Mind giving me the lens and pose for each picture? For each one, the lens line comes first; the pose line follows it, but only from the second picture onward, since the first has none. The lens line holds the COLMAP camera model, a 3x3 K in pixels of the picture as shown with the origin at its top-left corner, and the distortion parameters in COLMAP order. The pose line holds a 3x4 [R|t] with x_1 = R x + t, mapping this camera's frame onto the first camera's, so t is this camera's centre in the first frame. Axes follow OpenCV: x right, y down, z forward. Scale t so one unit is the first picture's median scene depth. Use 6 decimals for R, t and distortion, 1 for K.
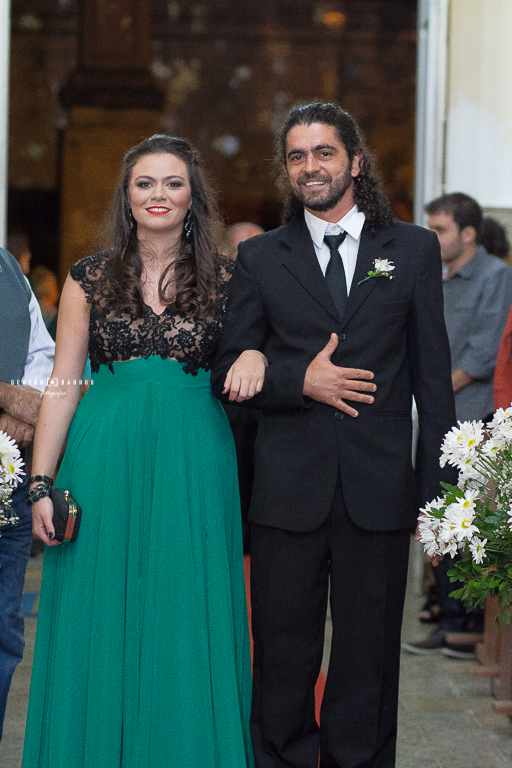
lens RADIAL K [[3690.4, 0, 256.0], [0, 3690.4, 384.0], [0, 0, 1]] dist [-0.081177, 6.516130]
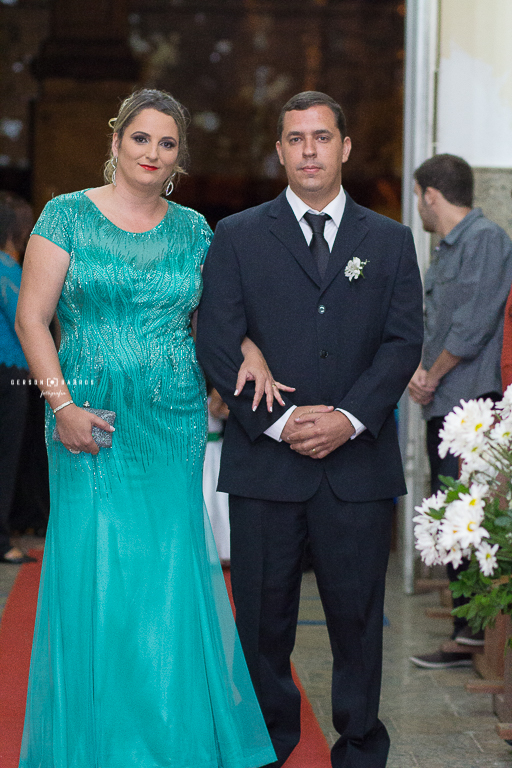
lens RADIAL K [[3690.4, 0, 256.0], [0, 3690.4, 384.0], [0, 0, 1]] dist [-0.081177, 6.516130]
pose [[0.999983, -0.004492, 0.003759, 0.006151], [0.004476, 0.999981, 0.004217, 0.002749], [-0.003778, -0.004200, 0.999984, 0.180591]]
